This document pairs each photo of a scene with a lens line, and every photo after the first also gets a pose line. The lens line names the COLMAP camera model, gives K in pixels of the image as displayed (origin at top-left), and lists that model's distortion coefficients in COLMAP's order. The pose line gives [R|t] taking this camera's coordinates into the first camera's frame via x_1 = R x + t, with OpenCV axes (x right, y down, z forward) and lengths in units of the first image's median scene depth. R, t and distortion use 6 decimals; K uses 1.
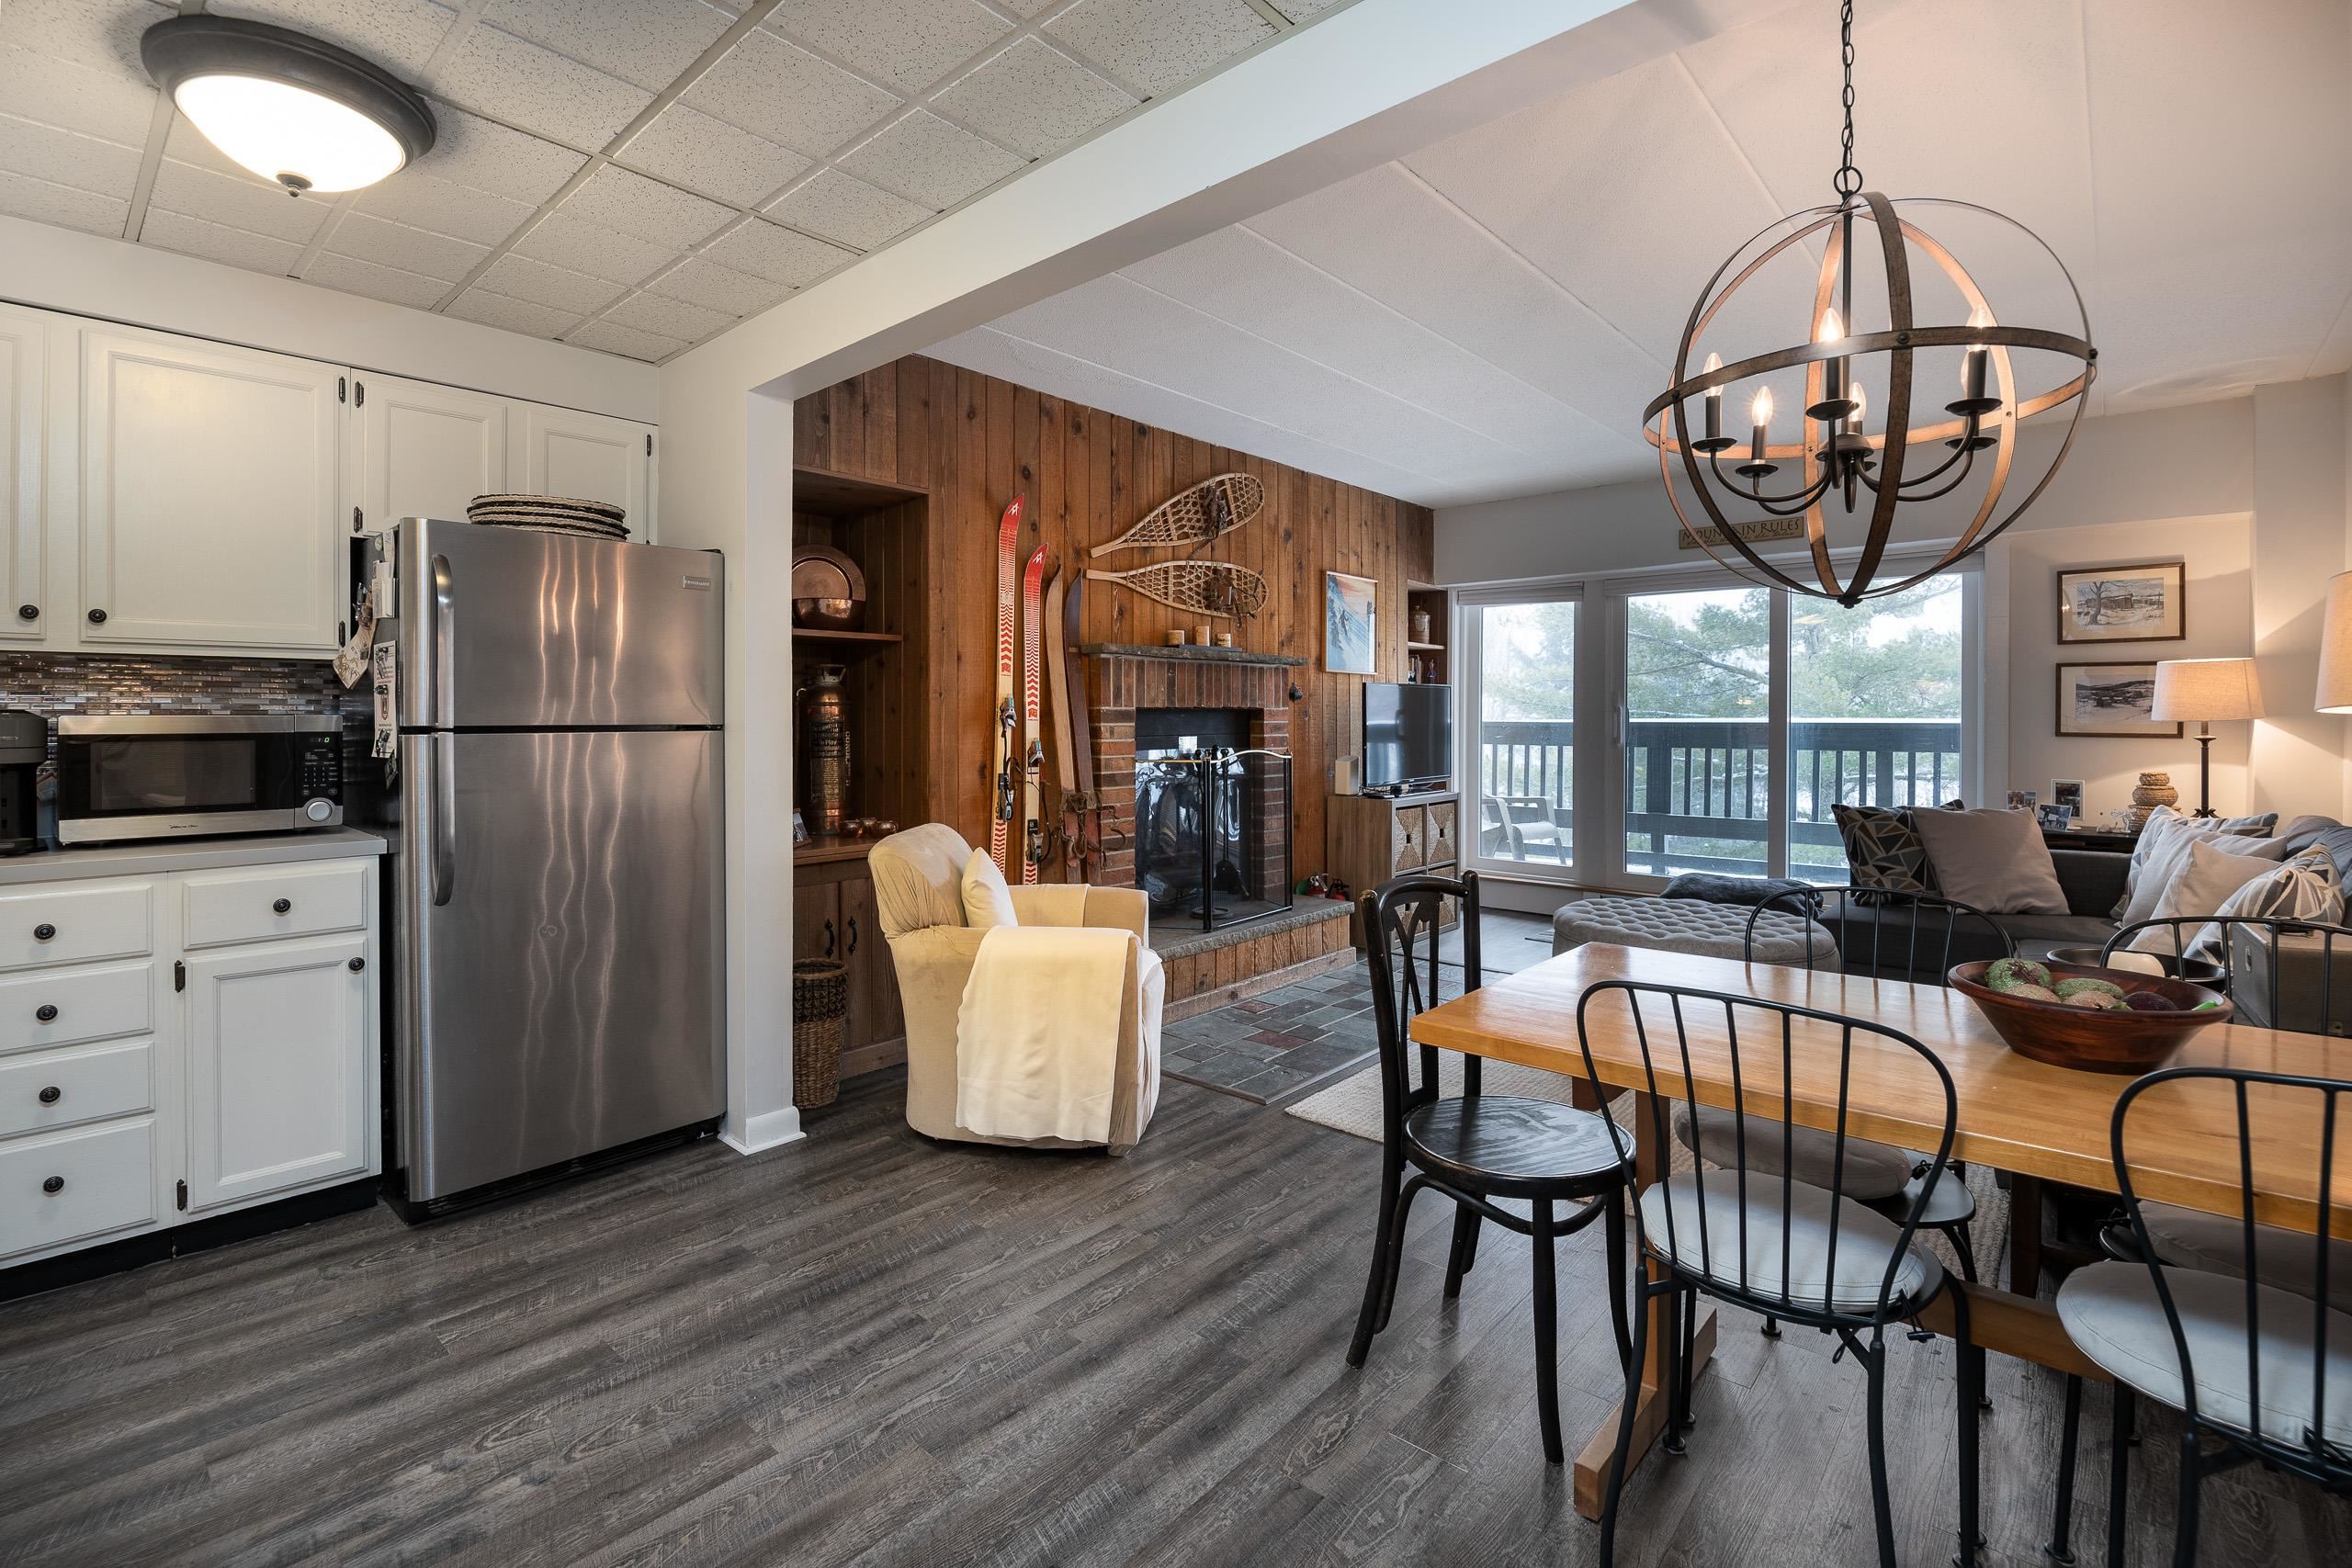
lens RADIAL K [[1047.1, 0, 1165.9], [0, 1047.1, 722.9], [0, 0, 1]] dist [-0.019301, -0.001051]
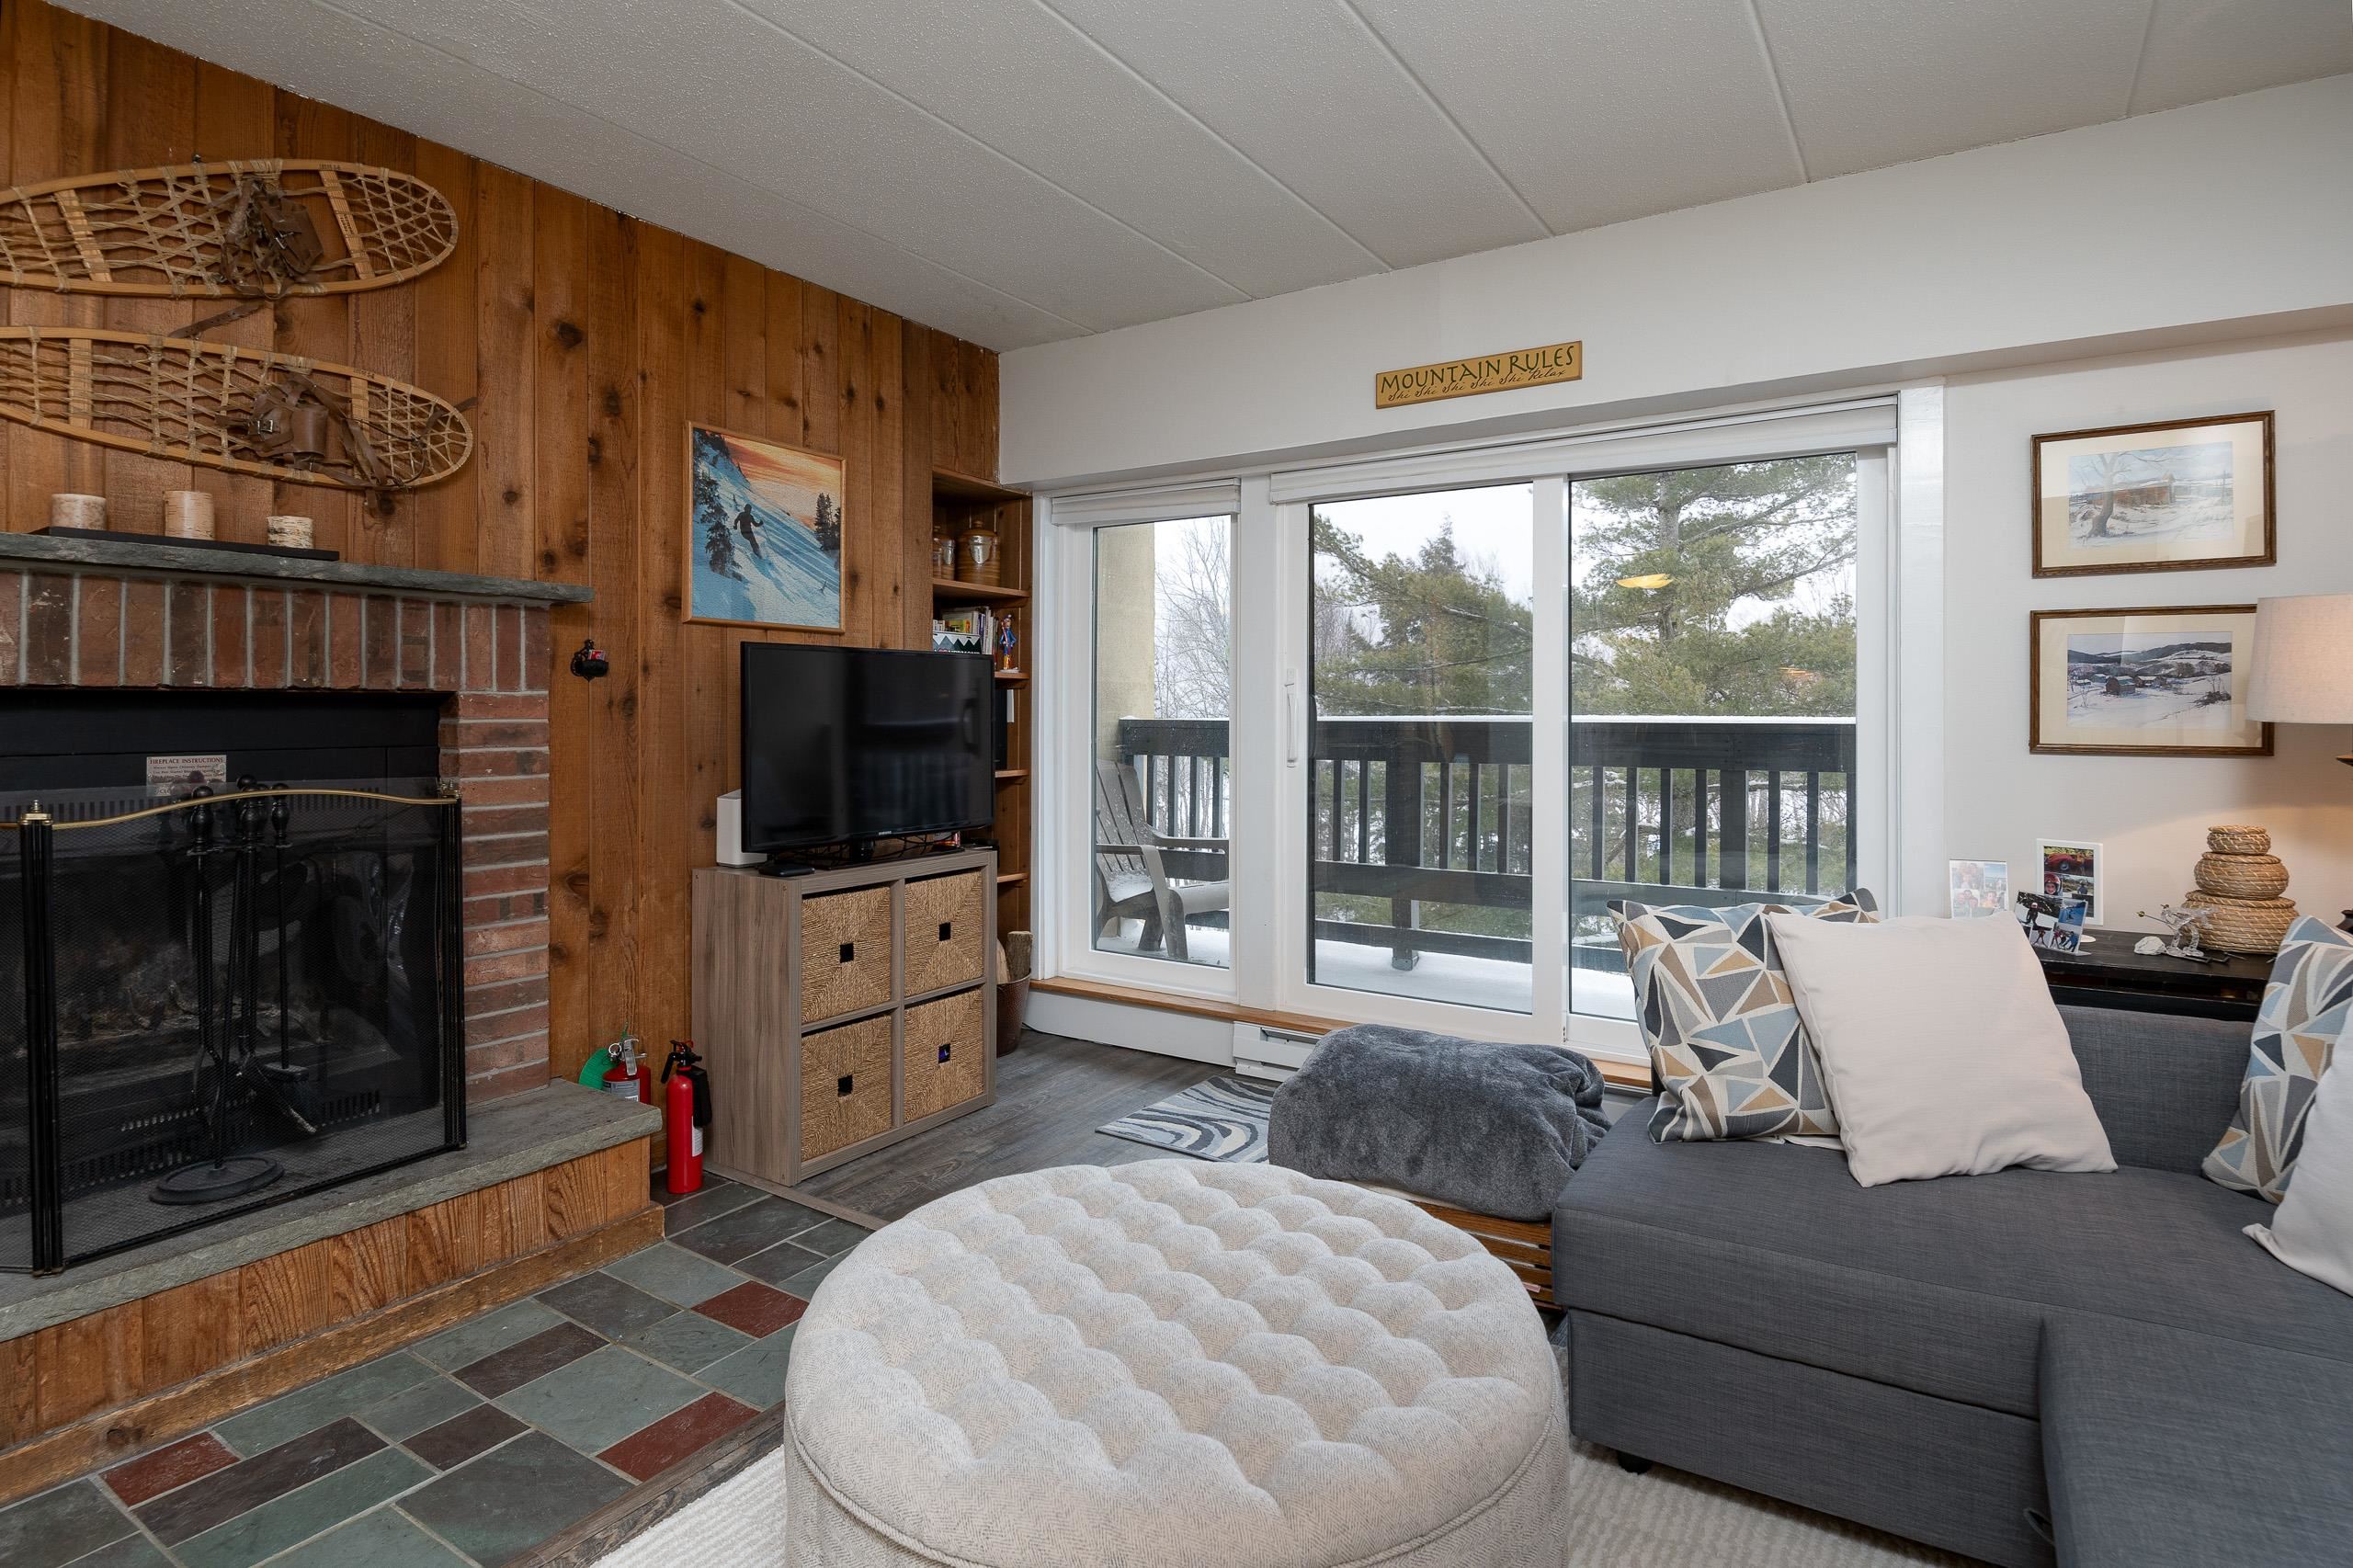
lens RADIAL K [[1193.0, 0, 1178.8], [0, 1193.0, 703.7], [0, 0, 1]] dist [0.013309, -0.011462]
pose [[0.987687, 0.003149, 0.156411, 0.401639], [-0.000709, 0.999877, -0.015656, -0.000827], [-0.156441, 0.015352, 0.987568, 0.537582]]
